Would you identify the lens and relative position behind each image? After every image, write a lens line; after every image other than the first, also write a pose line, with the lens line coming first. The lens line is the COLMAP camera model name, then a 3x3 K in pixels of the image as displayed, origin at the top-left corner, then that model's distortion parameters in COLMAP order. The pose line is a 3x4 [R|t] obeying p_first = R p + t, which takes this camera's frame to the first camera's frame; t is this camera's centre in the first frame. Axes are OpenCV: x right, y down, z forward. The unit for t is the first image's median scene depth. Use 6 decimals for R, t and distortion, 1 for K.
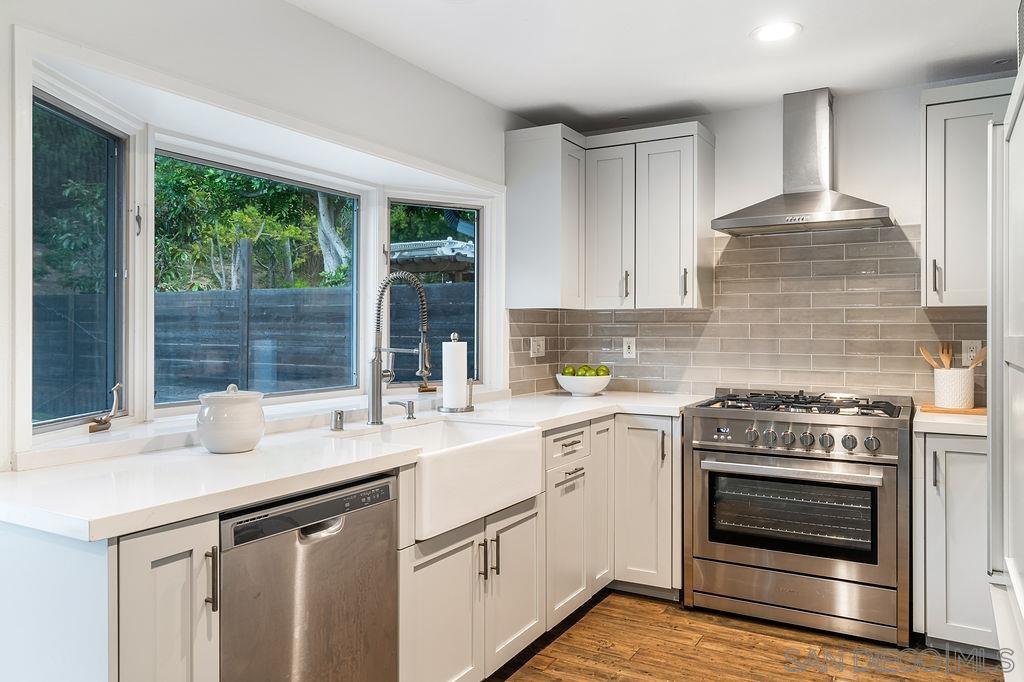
lens RADIAL K [[738.2, 0, 507.5], [0, 738.2, 326.7], [0, 0, 1]] dist [0.002986, 0.005569]
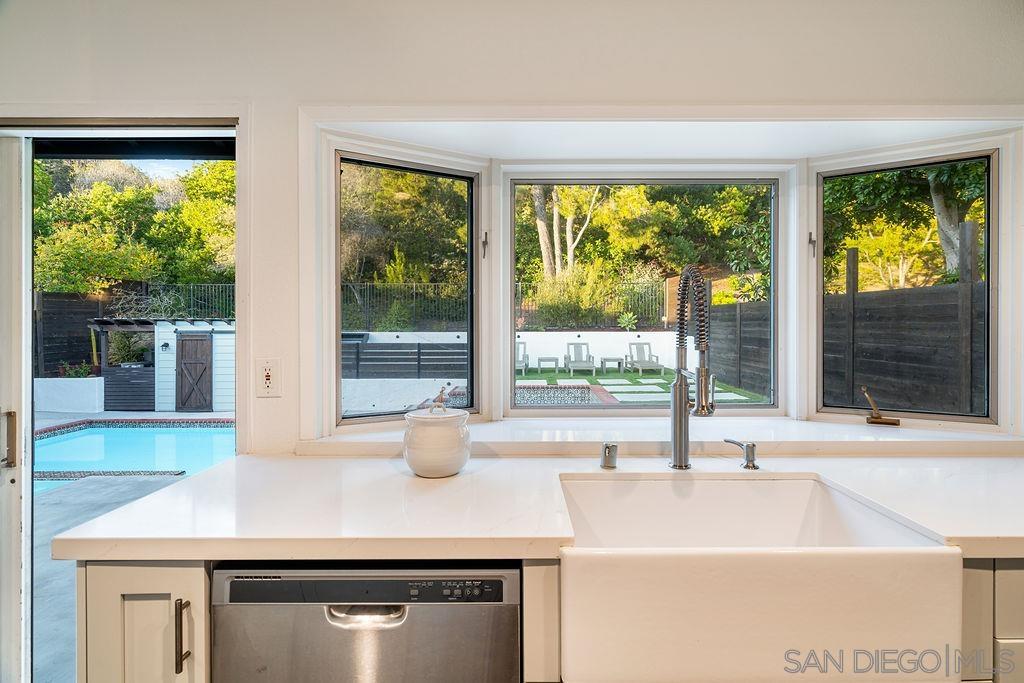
lens RADIAL K [[506.5, 0, 532.3], [0, 506.5, 328.2], [0, 0, 1]] dist [0.001181, 0.000779]
pose [[0.512681, 0.003478, -0.858572, 0.159831], [0.006569, 0.999947, 0.007974, -0.014876], [0.858554, -0.009728, 0.512631, 0.486390]]
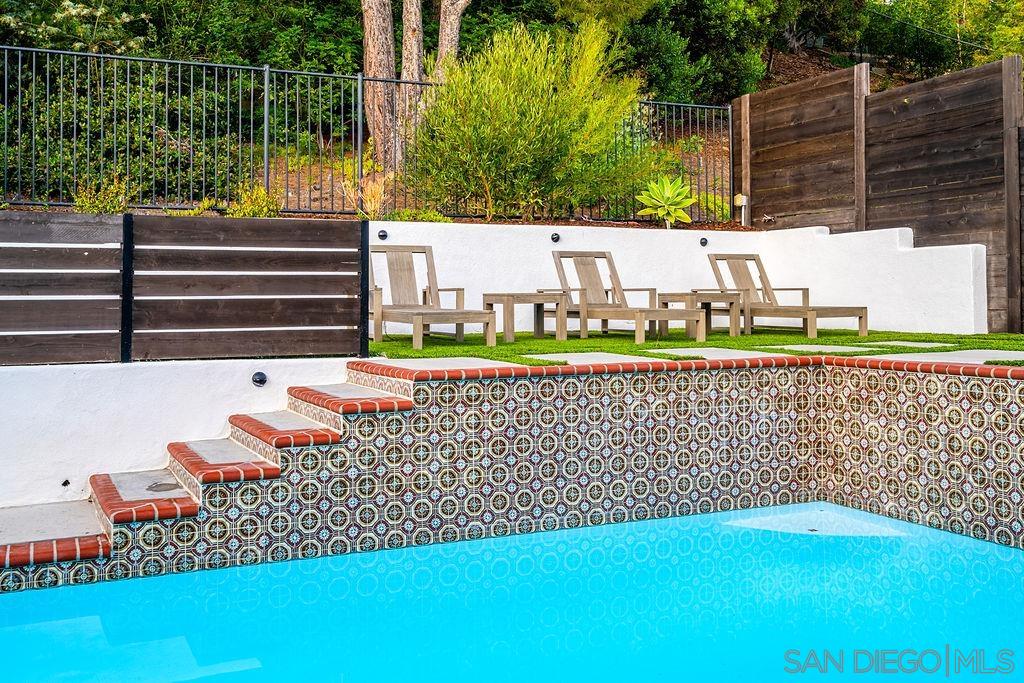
lens RADIAL K [[1016.4, 0, 509.0], [0, 1016.4, 268.6], [0, 0, 1]] dist [0.004289, 0.002197]
pose [[0.819518, -0.028246, -0.572357, -1.922002], [0.012756, 0.999436, -0.031059, 0.283784], [0.572912, 0.018152, 0.819416, 0.598587]]
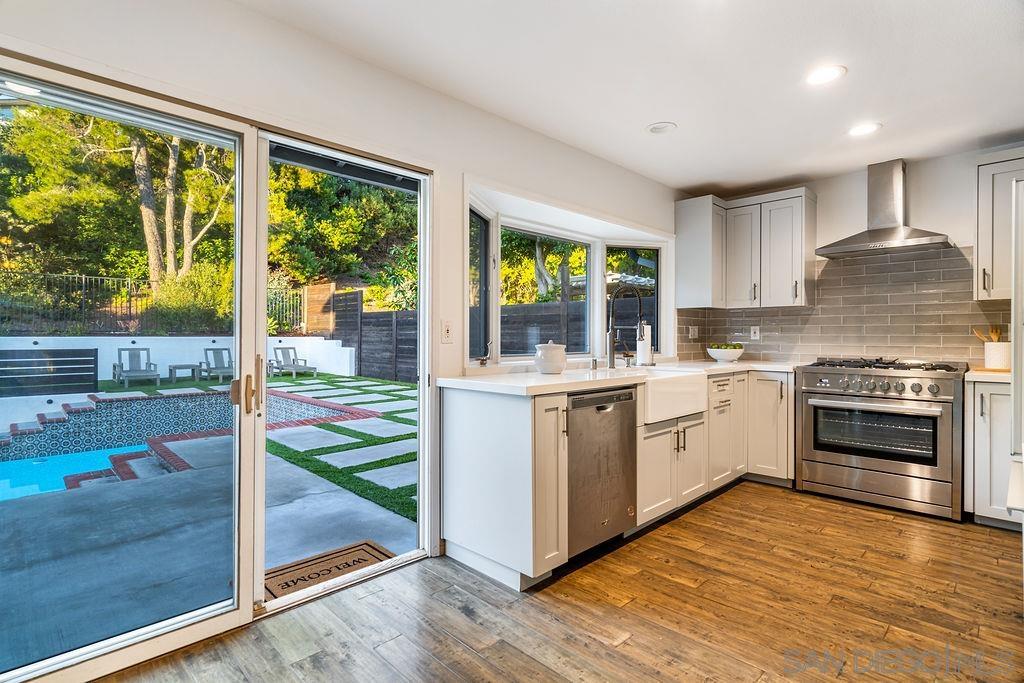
lens RADIAL K [[501.1, 0, 506.9], [0, 501.1, 337.5], [0, 0, 1]] dist [0.001108, -0.000357]
pose [[0.965201, 0.000423, -0.261510, -0.083684], [0.001297, 0.999979, 0.006403, 0.038468], [0.261507, -0.006520, 0.965180, -0.218414]]
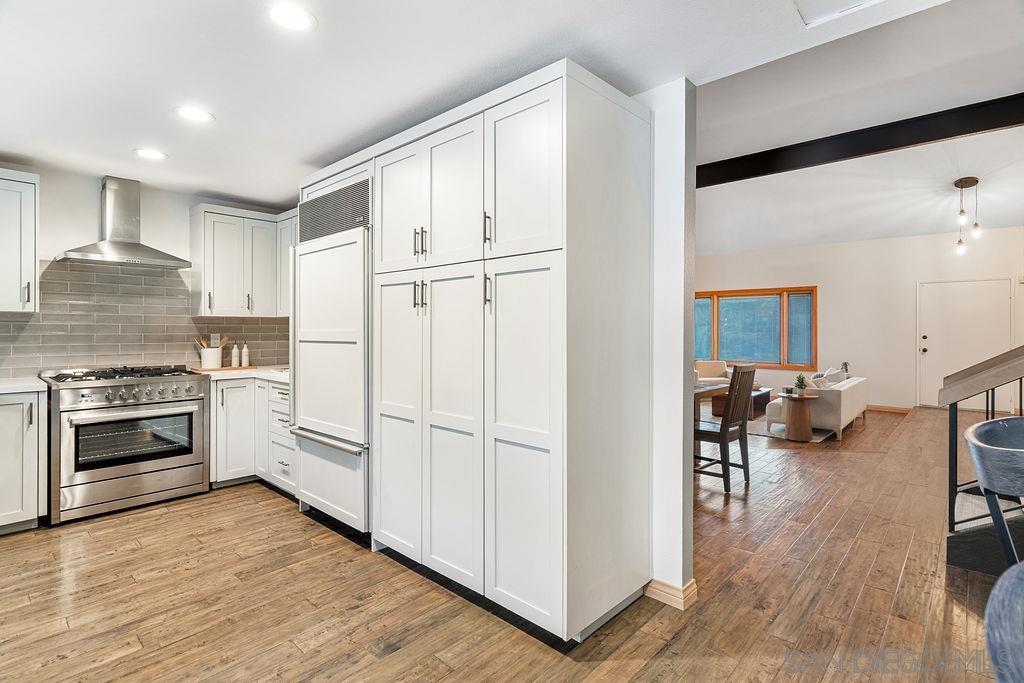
lens RADIAL K [[491.8, 0, 512.0], [0, 491.8, 341.5], [0, 0, 1]] dist [0.001543, 0.000309]
pose [[0.215108, -0.020422, 0.976377, -0.477009], [-0.005005, 0.999745, 0.022013, 0.005578], [-0.976577, -0.009622, 0.214951, -0.048791]]
